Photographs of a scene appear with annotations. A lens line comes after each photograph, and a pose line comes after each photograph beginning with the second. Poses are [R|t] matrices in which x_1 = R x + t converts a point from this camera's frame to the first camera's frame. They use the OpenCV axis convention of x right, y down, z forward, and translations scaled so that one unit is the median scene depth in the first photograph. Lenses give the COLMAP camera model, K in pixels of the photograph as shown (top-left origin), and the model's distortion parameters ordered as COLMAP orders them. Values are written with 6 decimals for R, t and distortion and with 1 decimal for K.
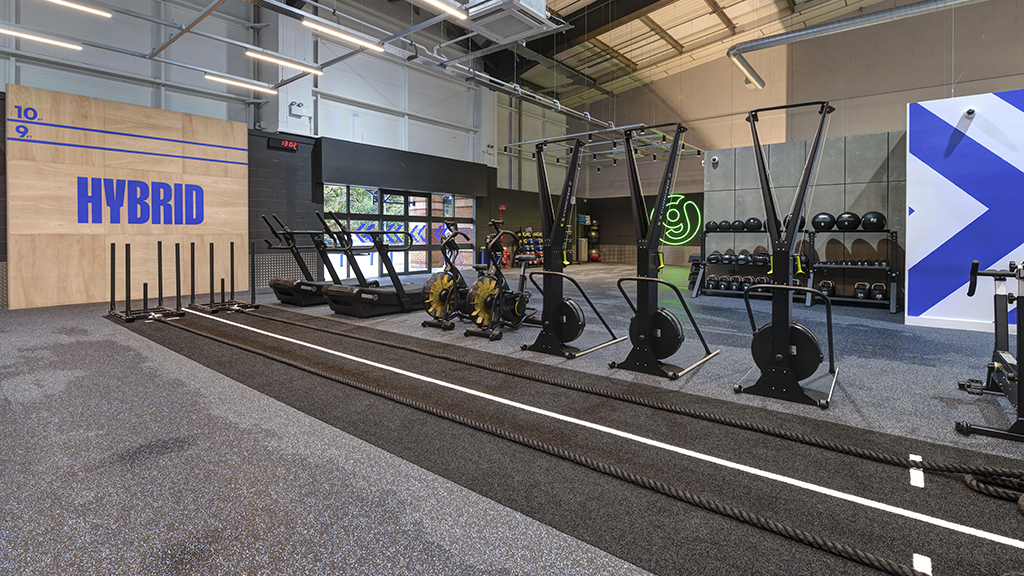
lens RADIAL K [[478.7, 0, 516.0], [0, 478.7, 242.2], [0, 0, 1]] dist [-0.003240, -0.008230]
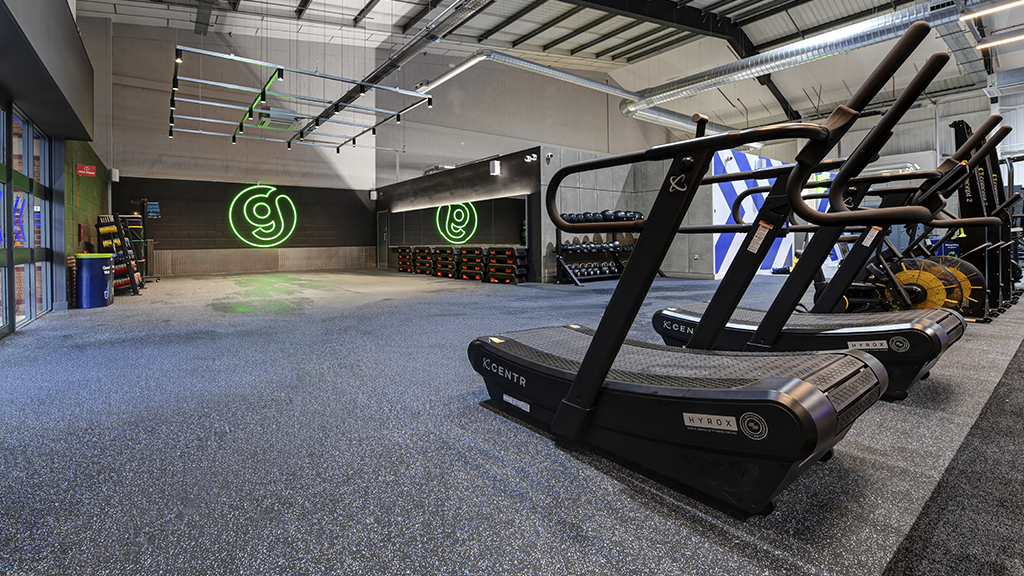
lens RADIAL K [[442.5, 0, 489.4], [0, 442.5, 245.8], [0, 0, 1]] dist [-0.030860, -0.000192]
pose [[0.267788, -0.015211, 0.963358, -0.582231], [0.026732, 0.999608, 0.008353, 0.015097], [-0.963107, 0.023516, 0.268090, 0.900207]]
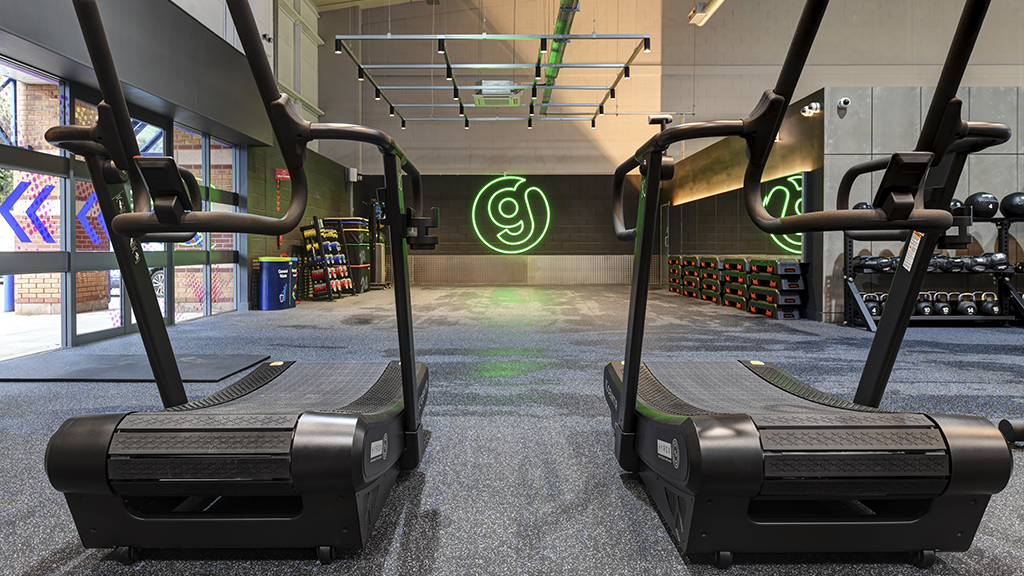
lens RADIAL K [[654.3, 0, 515.1], [0, 654.3, 259.0], [0, 0, 1]] dist [0.002185, -0.029277]
pose [[0.784552, -0.011633, 0.619954, -0.441078], [0.011033, 0.999928, 0.004801, 0.018267], [-0.619965, 0.003073, 0.784623, 0.624706]]
